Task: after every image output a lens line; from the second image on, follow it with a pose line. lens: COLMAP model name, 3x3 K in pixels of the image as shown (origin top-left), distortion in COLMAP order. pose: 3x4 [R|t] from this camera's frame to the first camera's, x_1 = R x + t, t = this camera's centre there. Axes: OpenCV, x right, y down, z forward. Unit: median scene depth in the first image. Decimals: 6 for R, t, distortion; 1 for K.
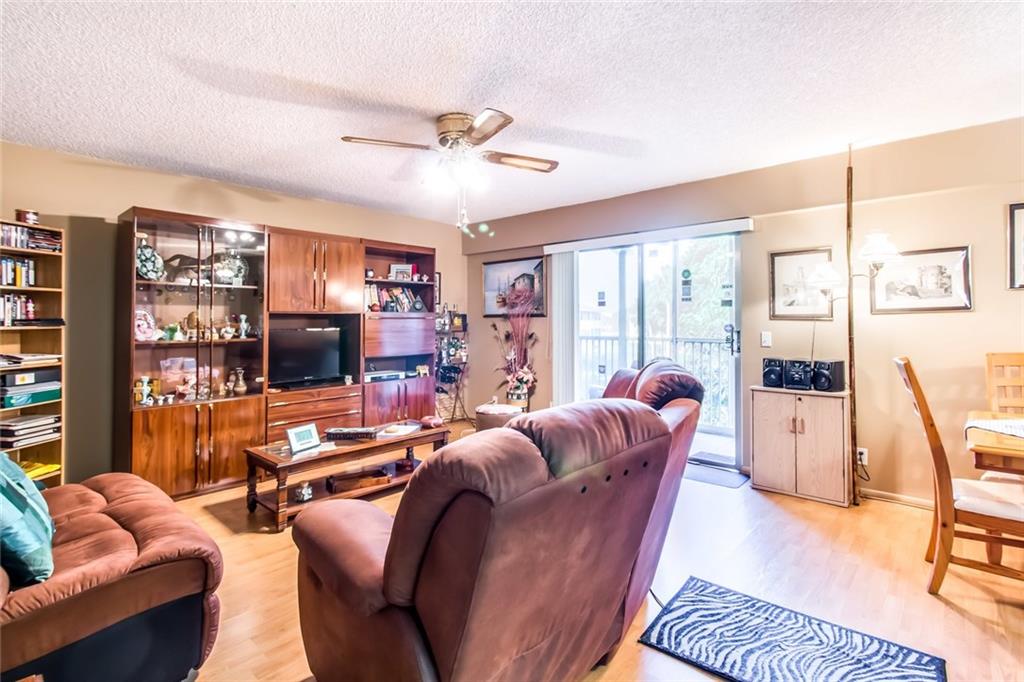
lens RADIAL K [[476.3, 0, 511.5], [0, 476.3, 315.5], [0, 0, 1]] dist [0.000433, 0.000179]
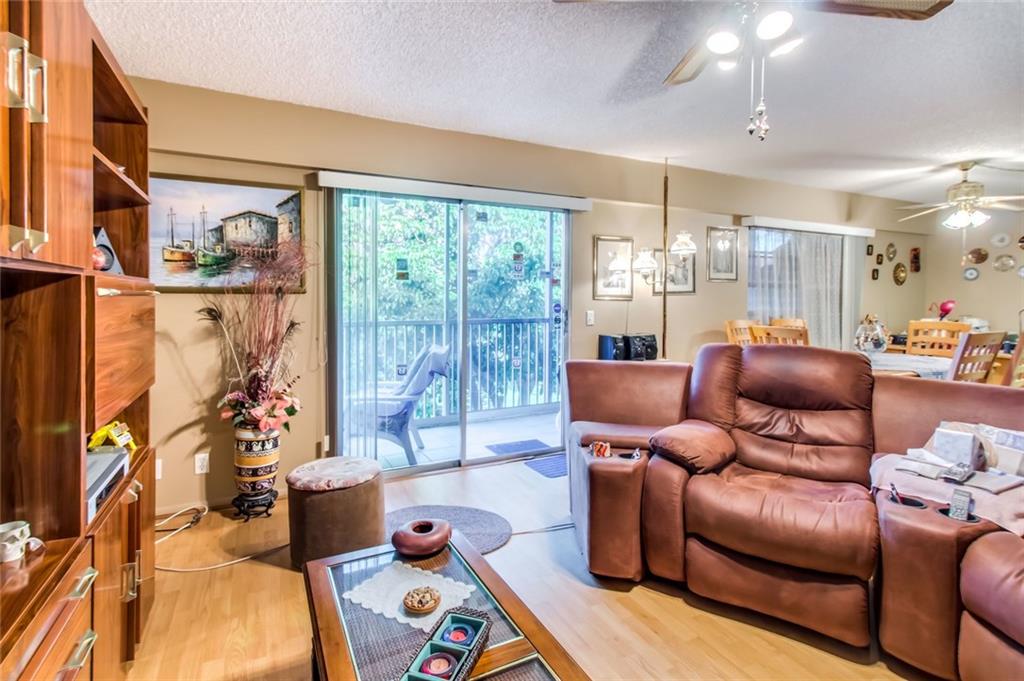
lens RADIAL K [[486.0, 0, 520.9], [0, 486.0, 309.5], [0, 0, 1]] dist [0.004468, 0.001091]
pose [[0.374465, -0.018232, 0.927062, -0.537028], [-0.011650, 0.999635, 0.024365, 0.006669], [-0.927168, -0.019924, 0.374116, 0.759729]]
